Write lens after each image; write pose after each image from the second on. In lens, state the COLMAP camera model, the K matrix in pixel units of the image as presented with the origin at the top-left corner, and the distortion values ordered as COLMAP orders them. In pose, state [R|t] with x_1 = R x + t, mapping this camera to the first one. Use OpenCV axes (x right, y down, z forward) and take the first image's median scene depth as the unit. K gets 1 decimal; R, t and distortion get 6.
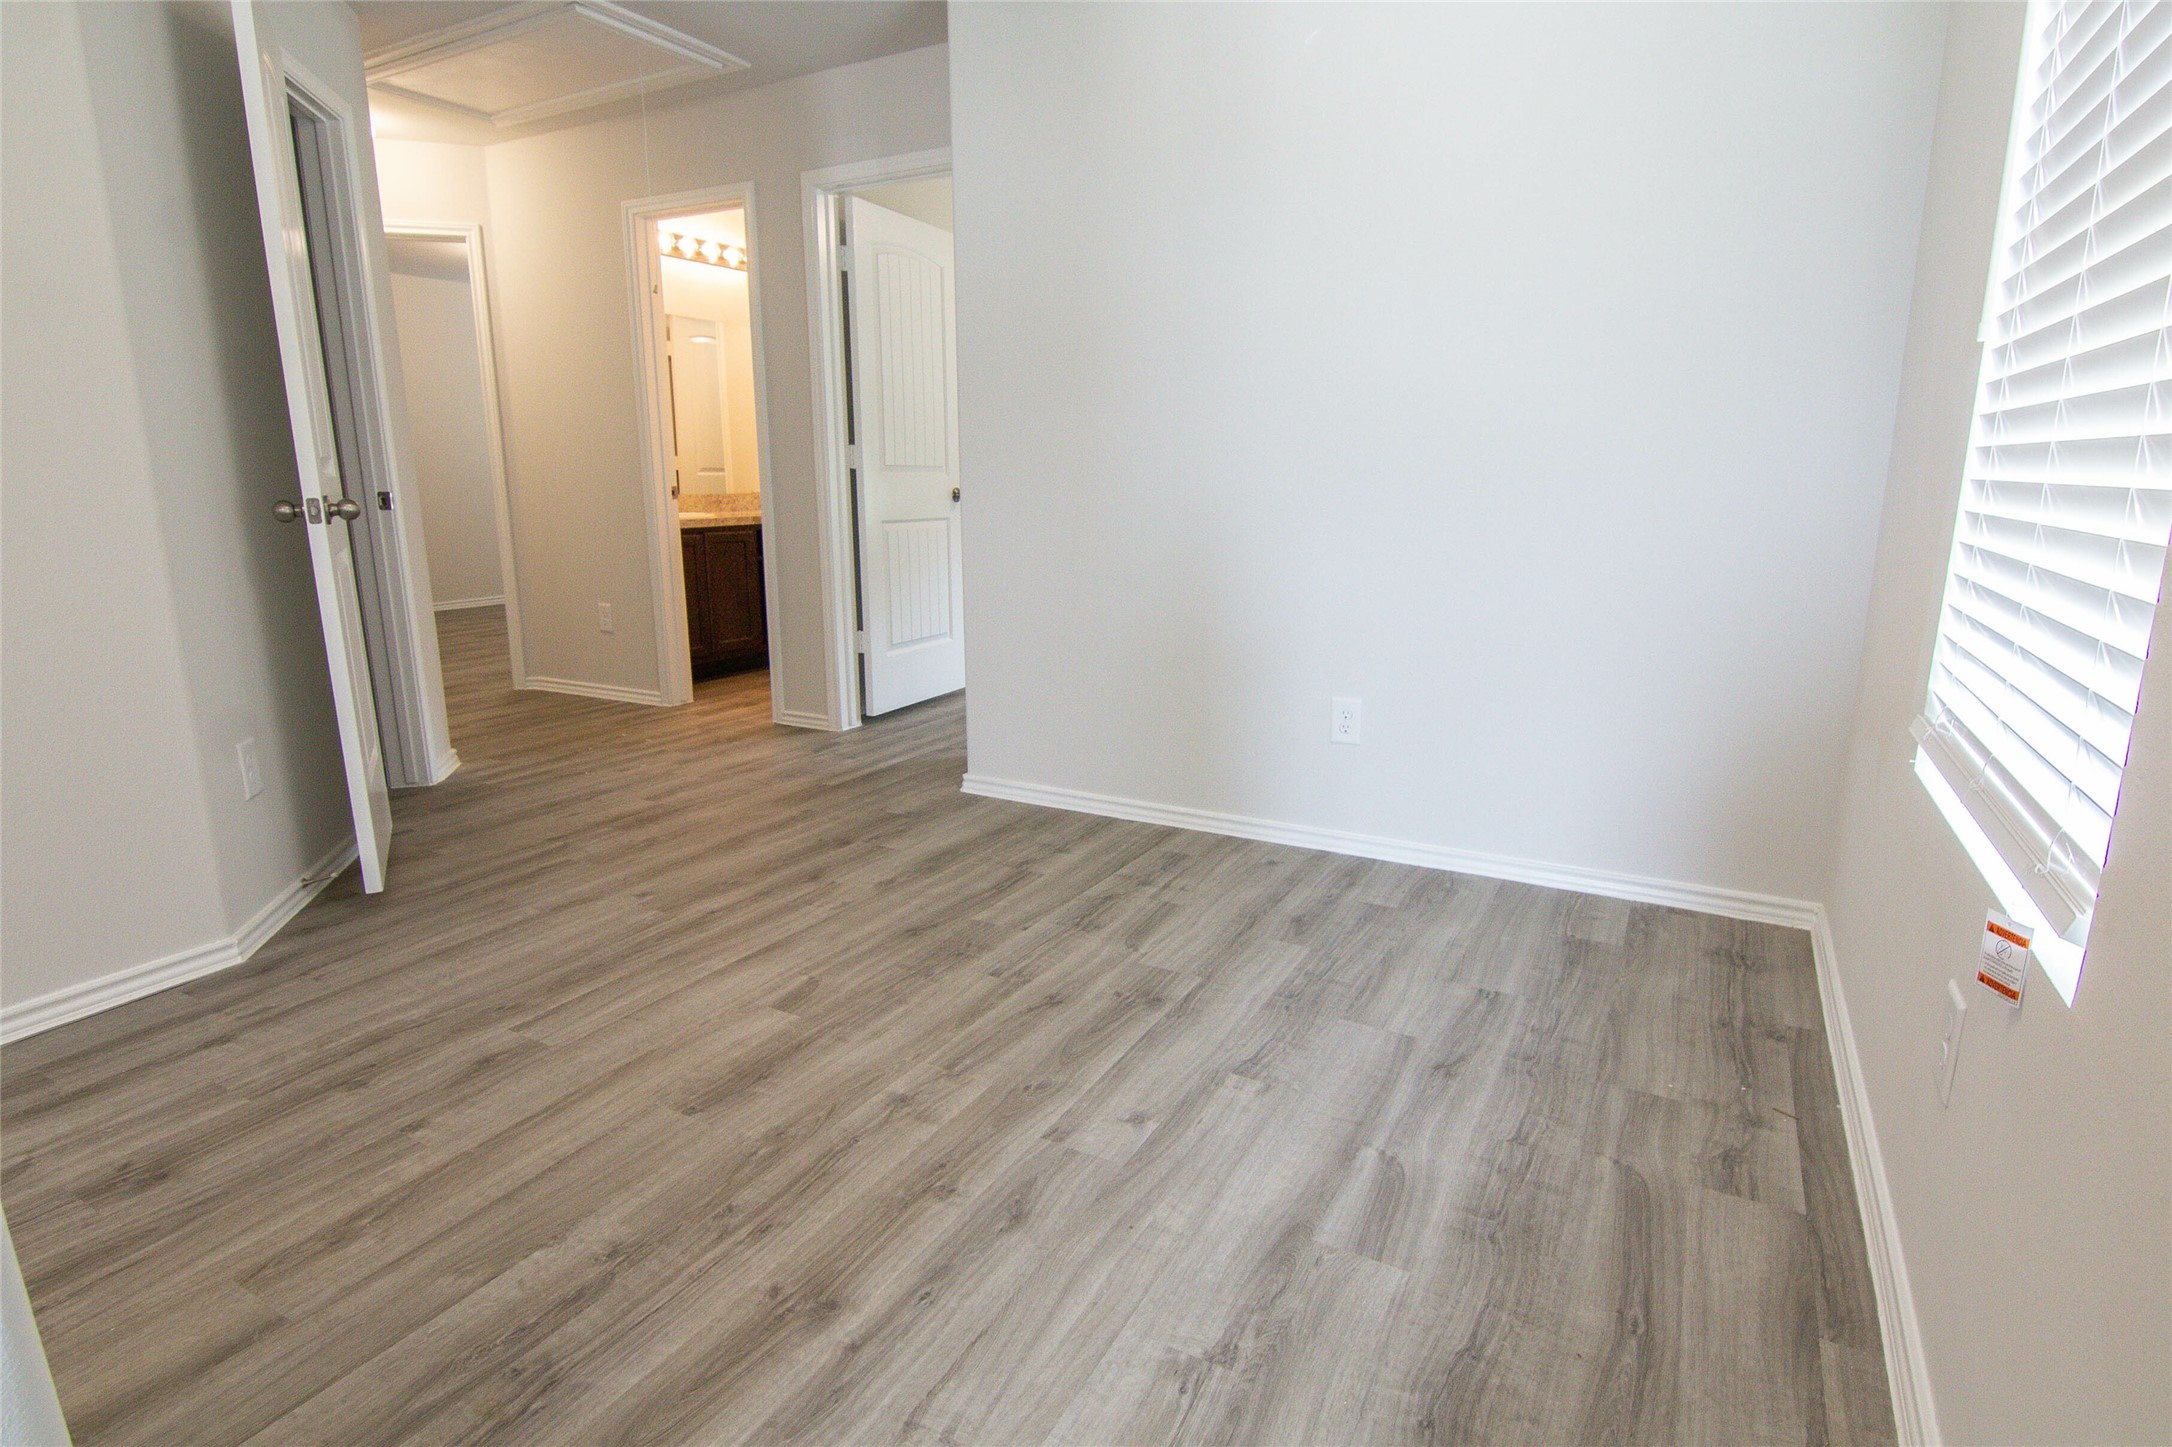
lens RADIAL K [[1136.5, 0, 1097.3], [0, 1136.5, 725.7], [0, 0, 1]] dist [-0.002424, -0.016155]
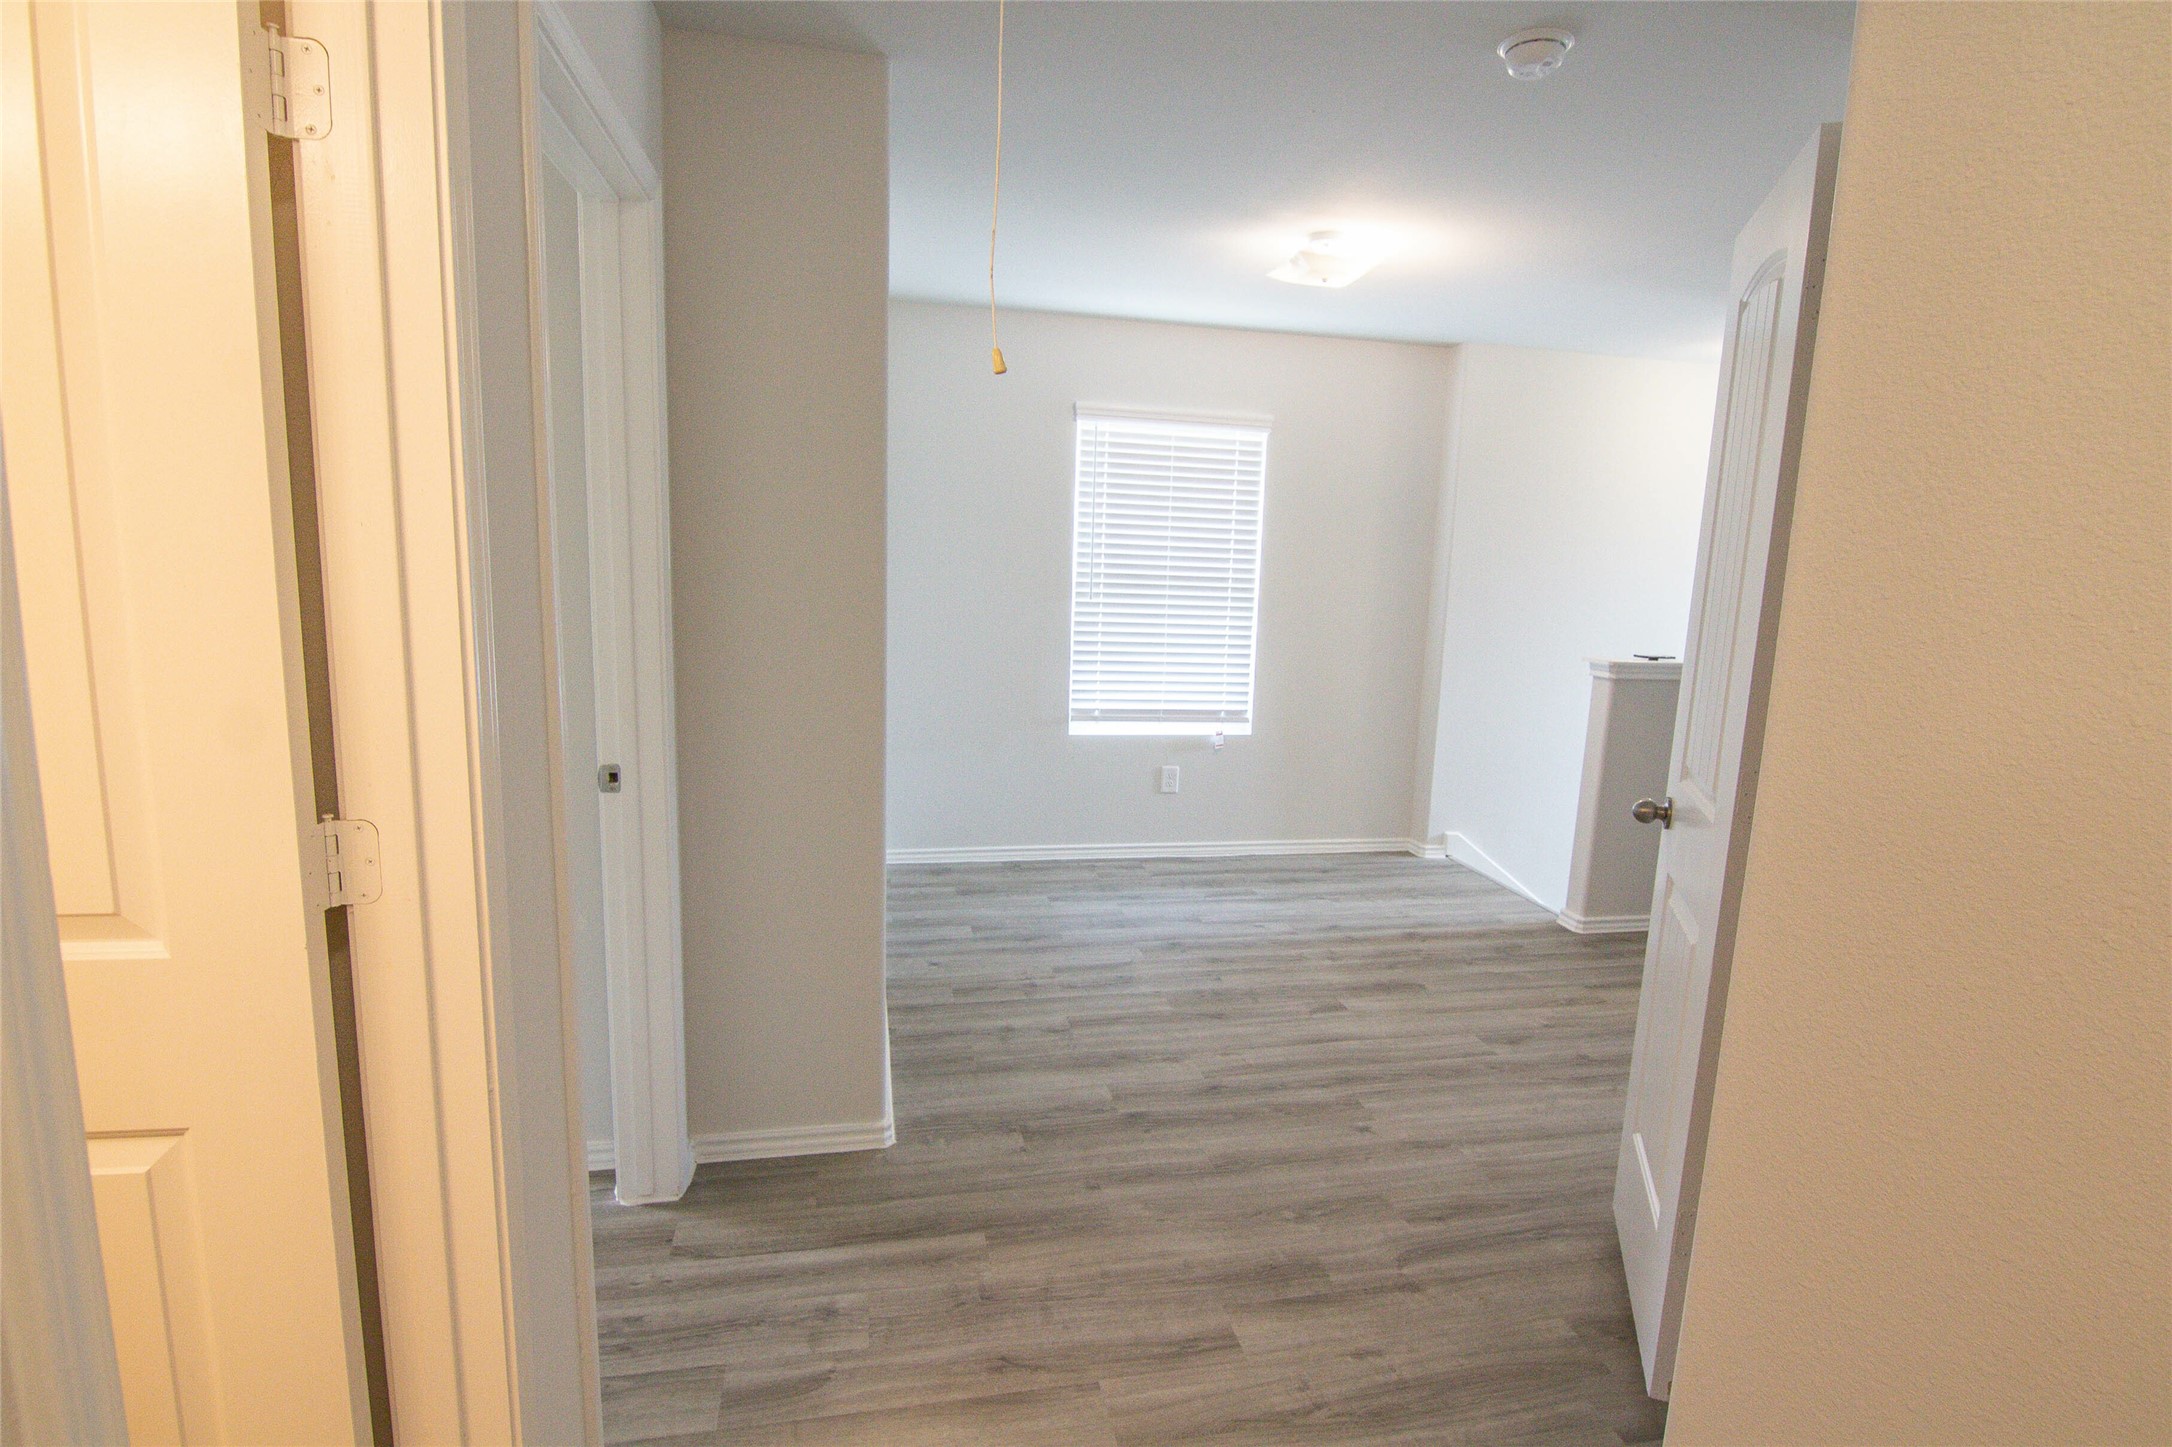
lens RADIAL K [[1136.5, 0, 1097.3], [0, 1136.5, 725.7], [0, 0, 1]] dist [-0.002424, -0.016155]
pose [[-0.665144, -0.139383, 0.733591, -1.130290], [0.127961, 0.946616, 0.295880, -0.635042], [-0.735669, 0.290674, -0.611800, 2.040474]]
